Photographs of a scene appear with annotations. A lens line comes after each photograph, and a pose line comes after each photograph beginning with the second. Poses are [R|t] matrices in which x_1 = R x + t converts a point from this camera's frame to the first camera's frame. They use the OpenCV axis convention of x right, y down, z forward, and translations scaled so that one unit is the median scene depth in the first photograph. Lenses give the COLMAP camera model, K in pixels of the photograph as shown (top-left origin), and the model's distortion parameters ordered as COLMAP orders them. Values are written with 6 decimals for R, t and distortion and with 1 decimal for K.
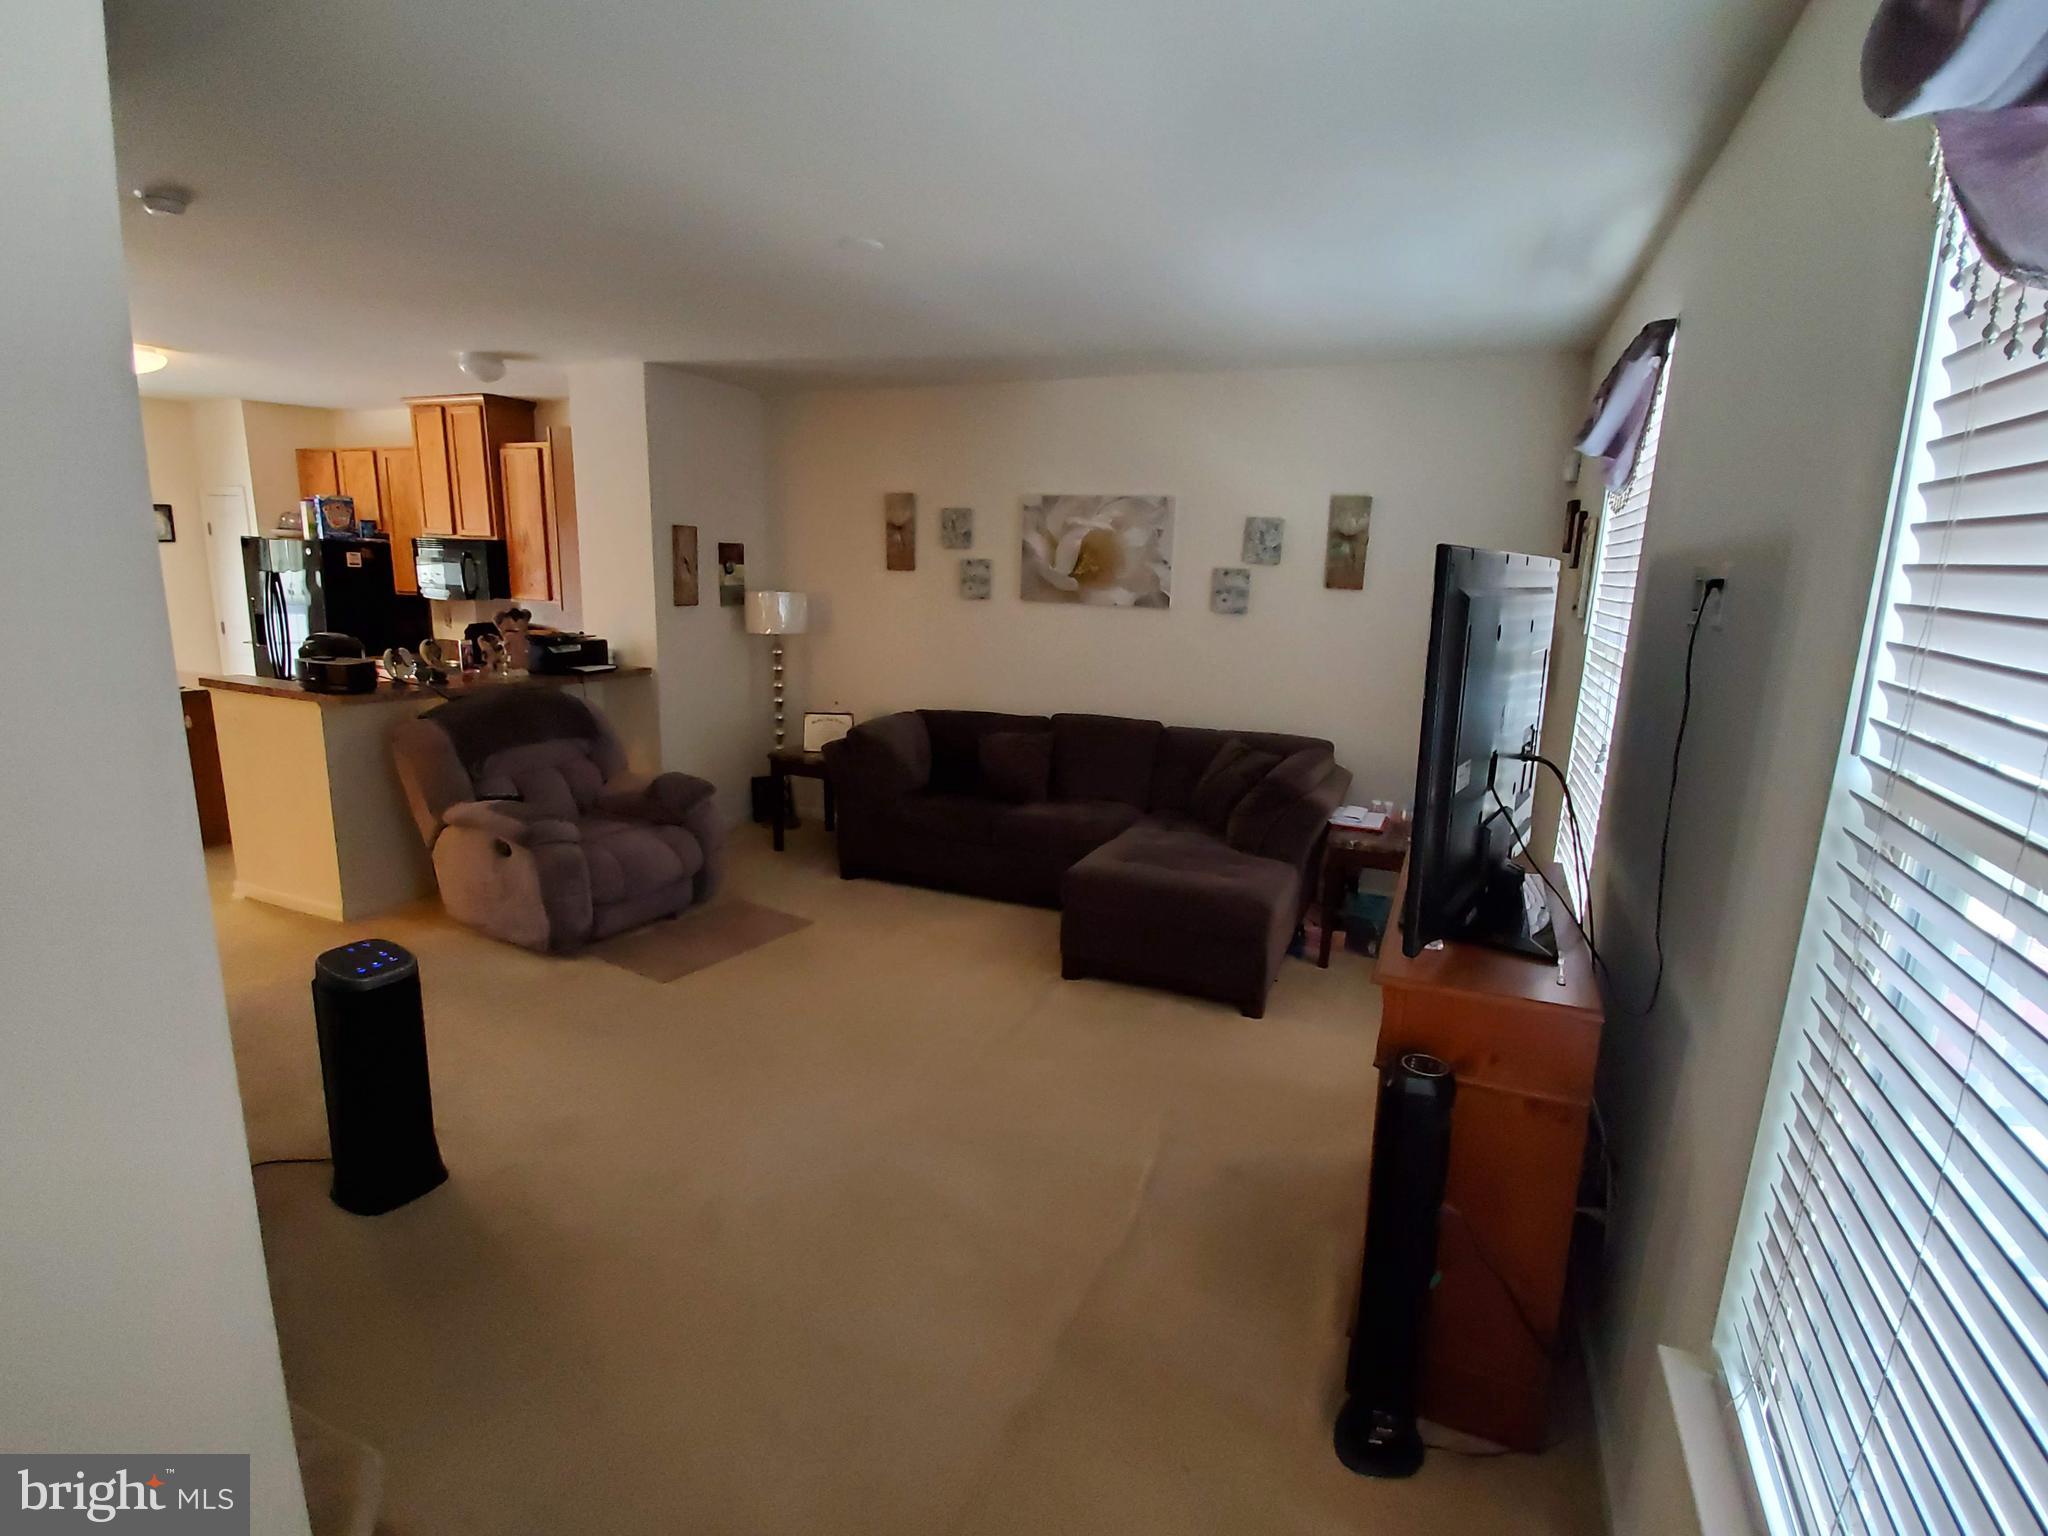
lens RADIAL K [[989.1, 0, 1019.1], [0, 989.1, 766.9], [0, 0, 1]] dist [0.000903, -0.009174]
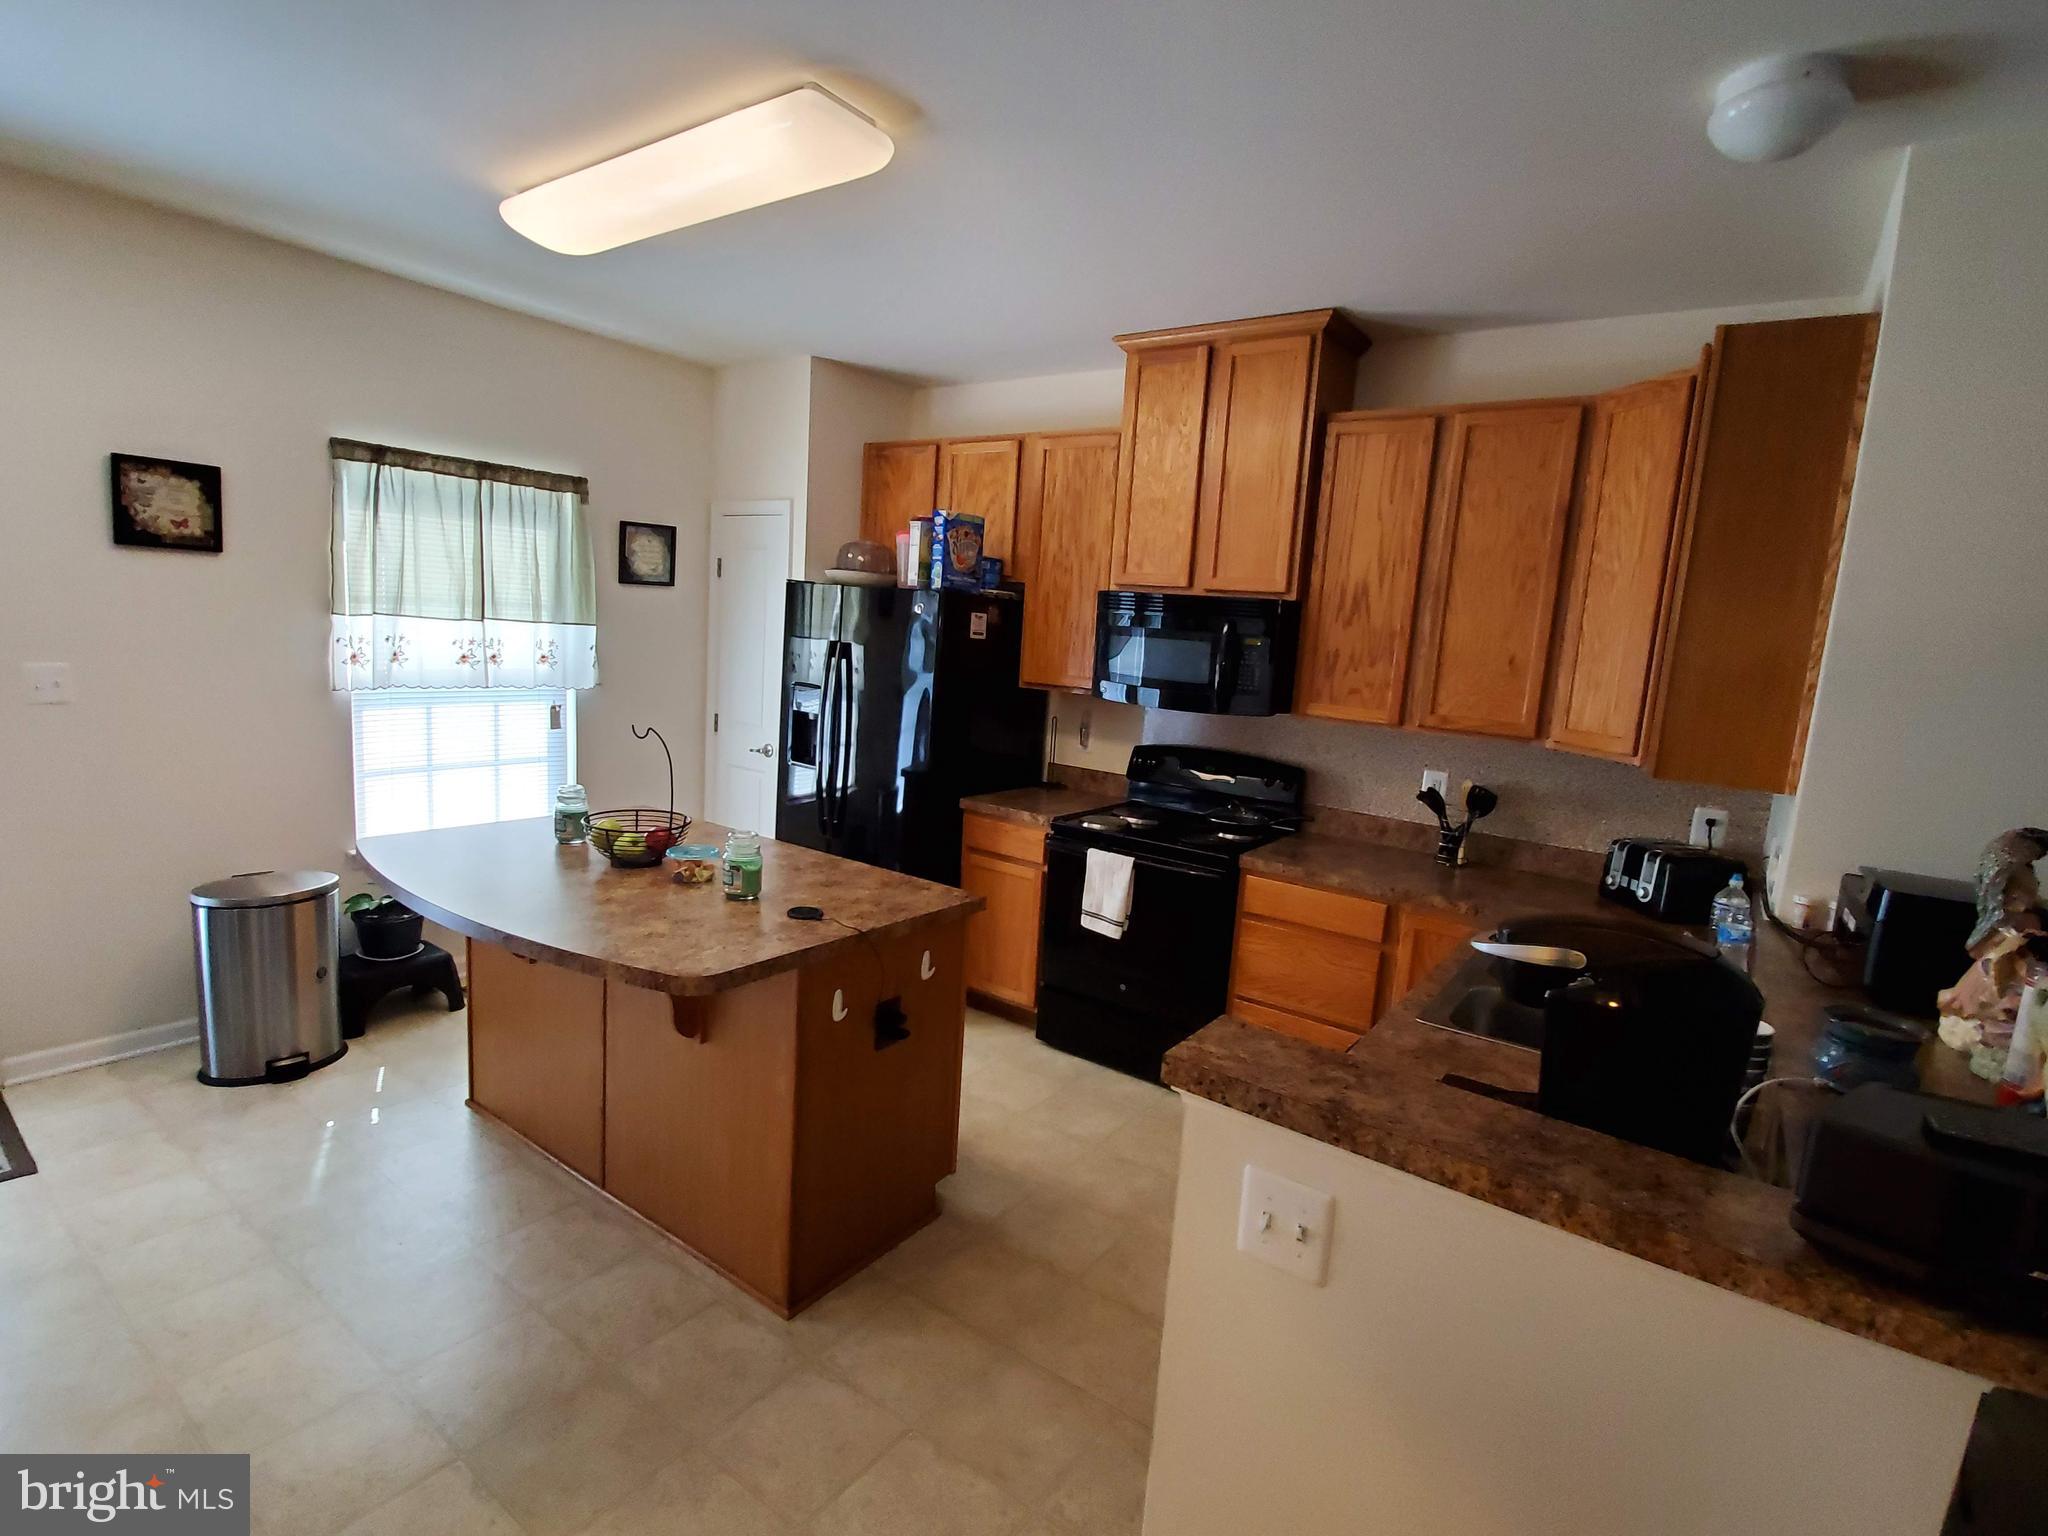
lens RADIAL K [[989.1, 0, 1023.6], [0, 989.1, 778.5], [0, 0, 1]] dist [0.000903, -0.009174]
pose [[0.977052, 0.068541, -0.201671, -0.610722], [-0.080550, 0.995396, -0.051943, -0.110895], [0.197182, 0.066996, 0.978075, 0.529309]]
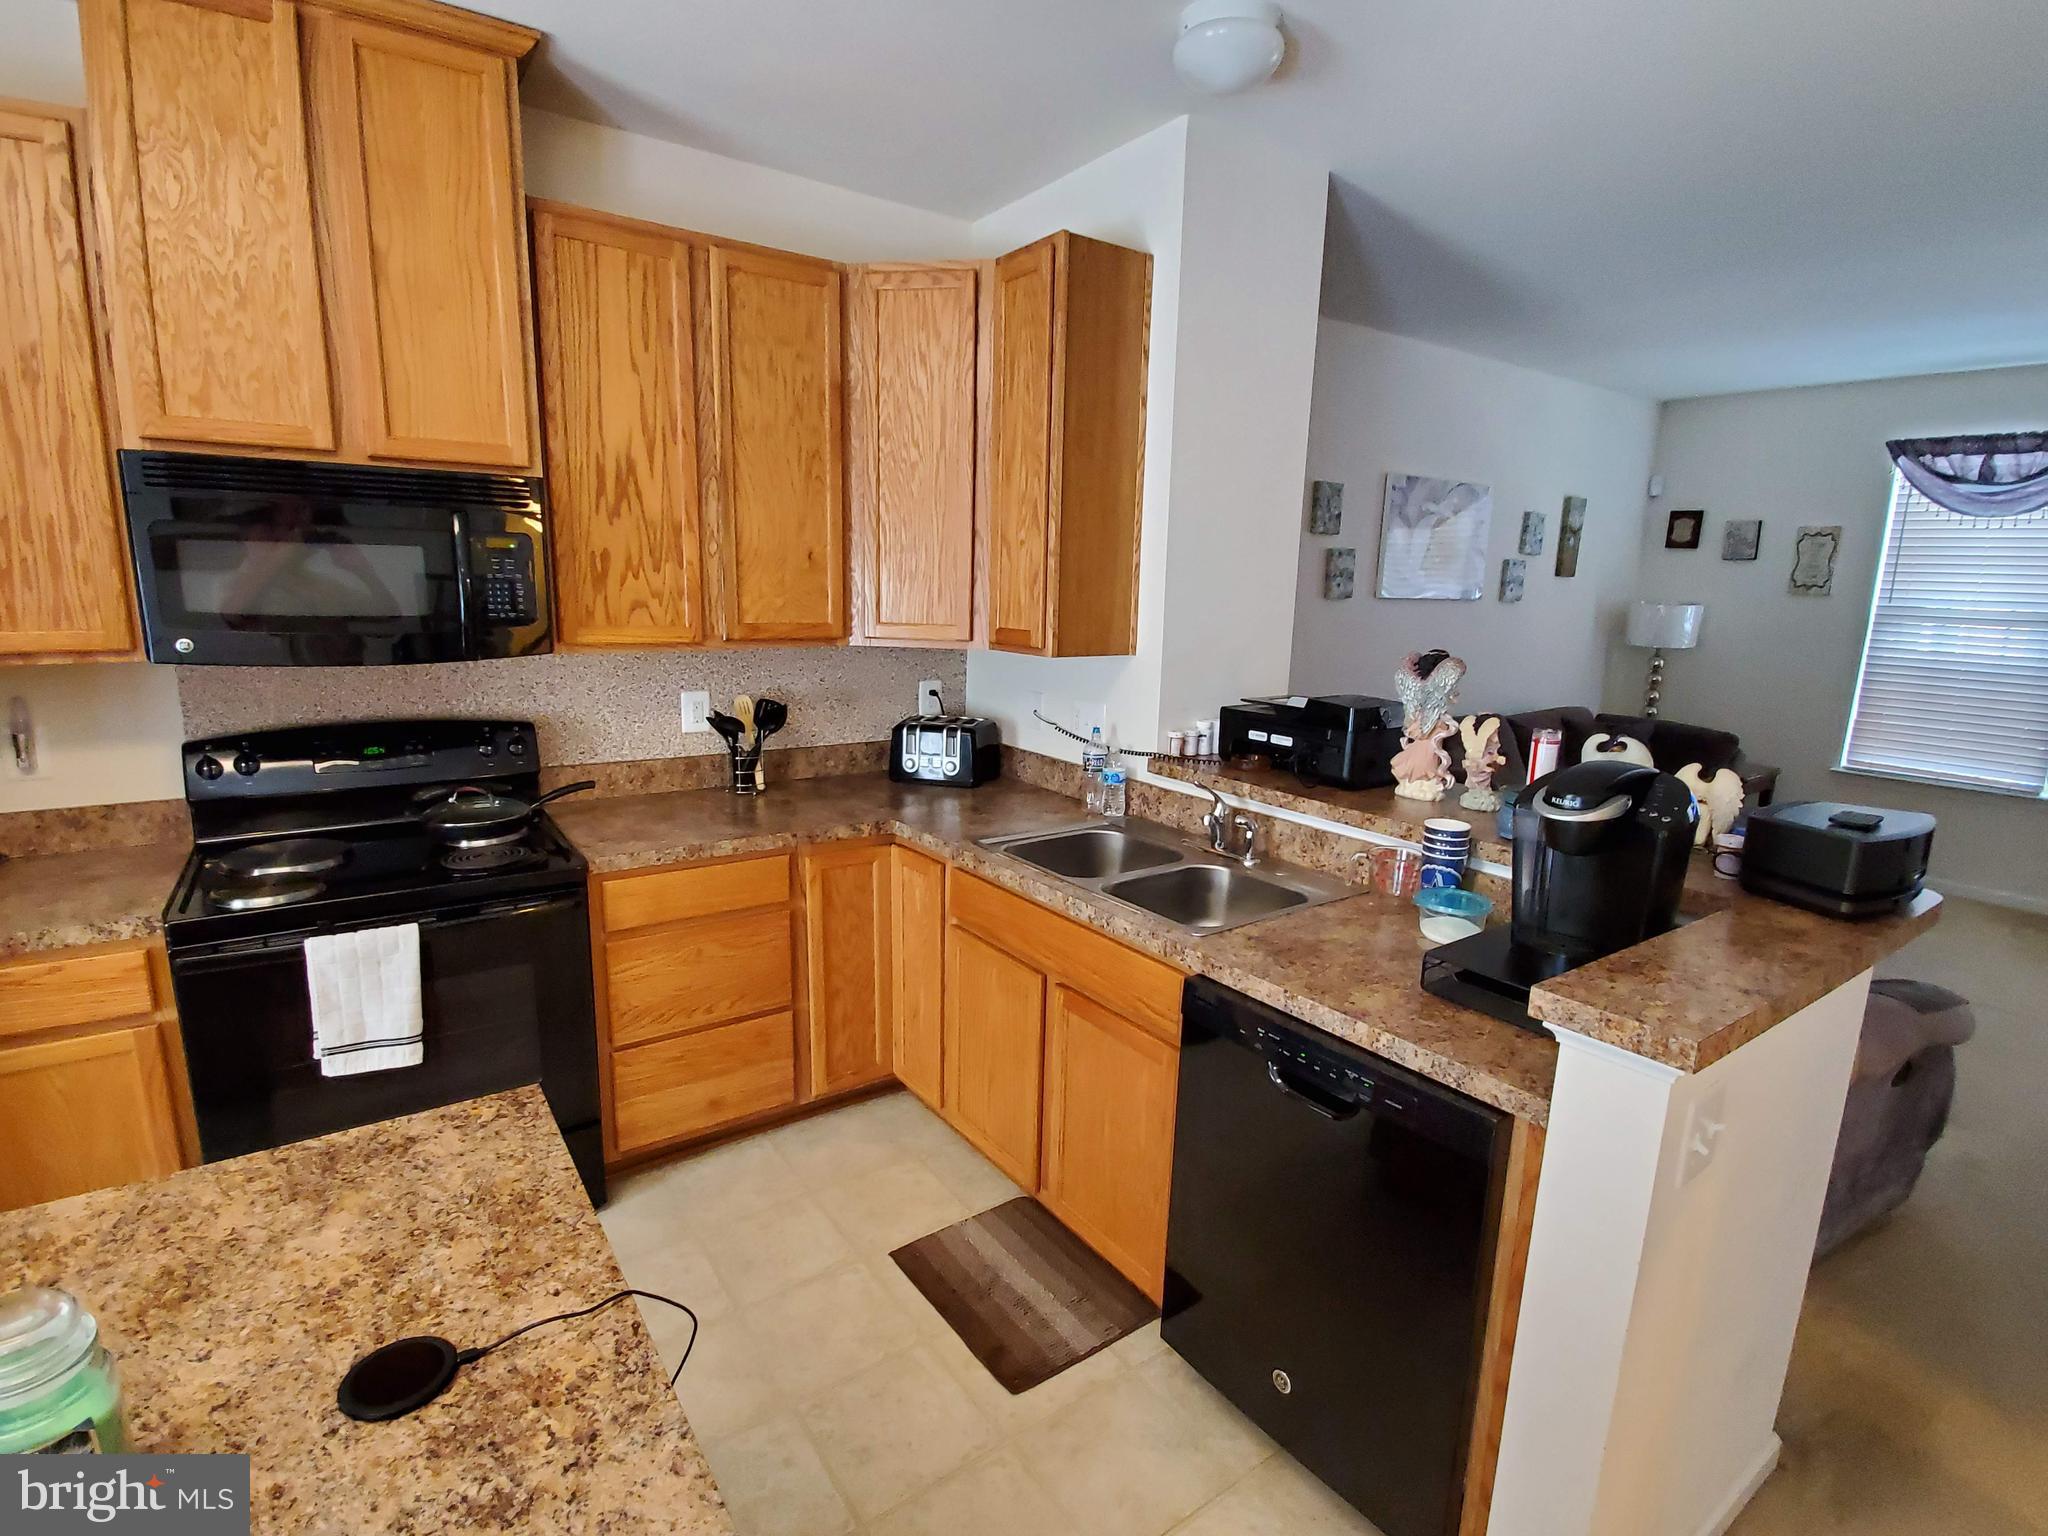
lens RADIAL K [[989.1, 0, 1019.5], [0, 989.1, 777.6], [0, 0, 1]] dist [0.000903, -0.009174]
pose [[0.522041, -0.187066, 0.832154, -0.823268], [0.164885, 0.979382, 0.116723, -0.153777], [-0.836831, 0.076276, 0.542122, 0.746821]]
